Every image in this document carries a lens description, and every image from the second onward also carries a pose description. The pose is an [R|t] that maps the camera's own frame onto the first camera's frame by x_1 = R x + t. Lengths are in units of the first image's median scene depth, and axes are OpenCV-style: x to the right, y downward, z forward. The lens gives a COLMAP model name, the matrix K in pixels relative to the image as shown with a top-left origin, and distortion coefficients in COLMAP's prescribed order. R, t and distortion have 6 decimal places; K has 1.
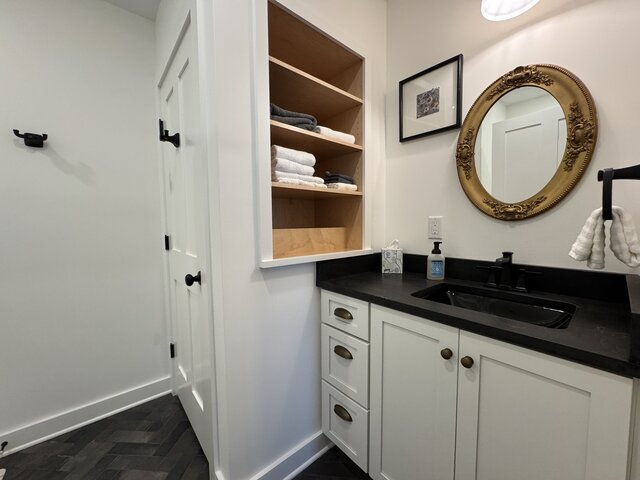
lens RADIAL K [[256.1, 0, 320.1], [0, 256.1, 238.9], [0, 0, 1]] dist [-0.002693, -0.000282]
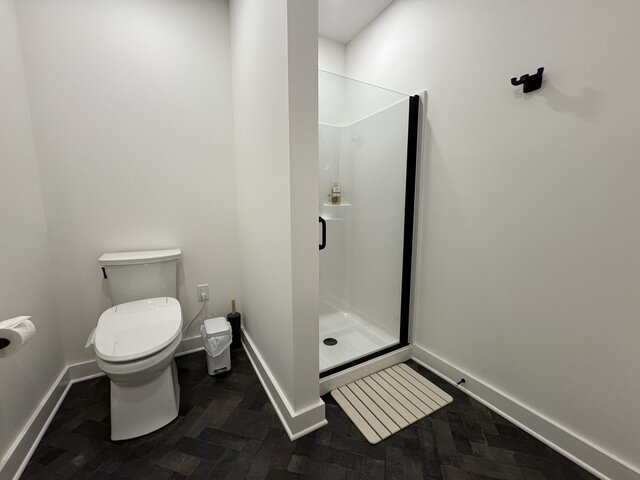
lens RADIAL K [[256.1, 0, 319.6], [0, 256.1, 240.1], [0, 0, 1]] dist [-0.002693, -0.000282]
pose [[-0.202202, 0.144889, -0.968567, -0.081712], [-0.055968, 0.985670, 0.159132, 0.034145], [0.977743, 0.086386, -0.191195, 0.510198]]
